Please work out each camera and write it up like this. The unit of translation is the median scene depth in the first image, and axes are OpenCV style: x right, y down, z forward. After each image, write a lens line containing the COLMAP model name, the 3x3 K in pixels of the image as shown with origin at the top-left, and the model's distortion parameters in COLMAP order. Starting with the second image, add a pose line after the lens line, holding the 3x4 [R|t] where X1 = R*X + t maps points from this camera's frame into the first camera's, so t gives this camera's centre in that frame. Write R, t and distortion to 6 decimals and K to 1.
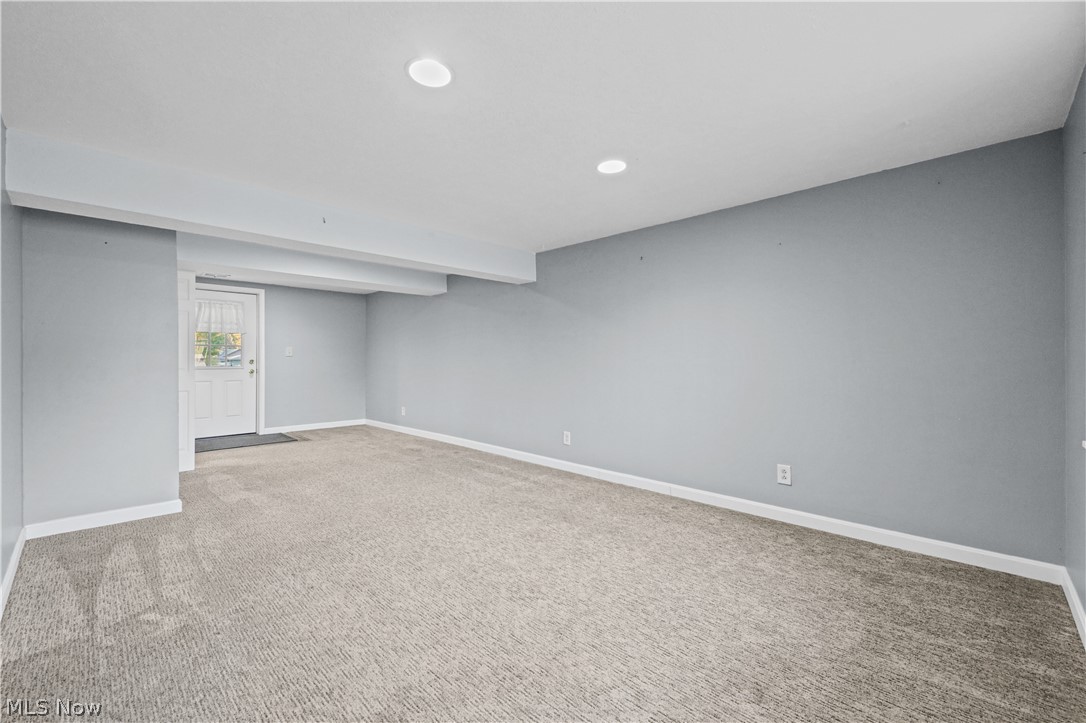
lens RADIAL K [[433.5, 0, 539.5], [0, 433.5, 369.2], [0, 0, 1]] dist [0.001647, -0.000028]
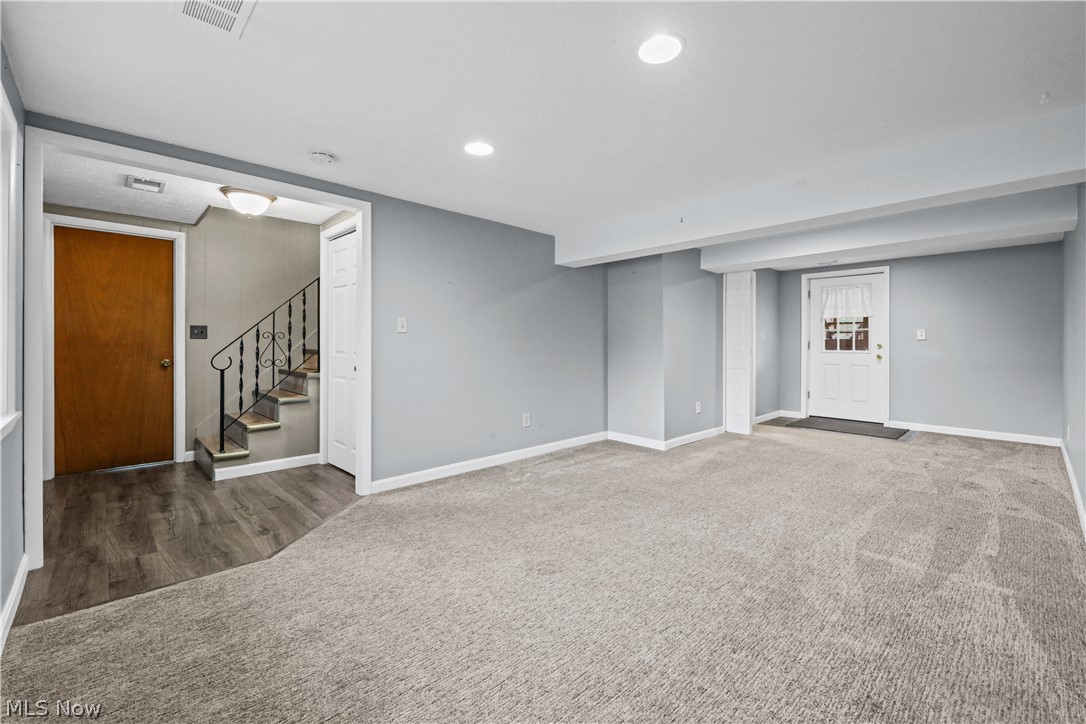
lens RADIAL K [[448.3, 0, 553.6], [0, 448.3, 366.8], [0, 0, 1]] dist [0.025543, -0.000136]
pose [[0.001672, 0.054834, -0.998494, 0.486381], [-0.025882, 0.998163, 0.054772, -0.013808], [0.999664, 0.025752, 0.003088, 0.478817]]
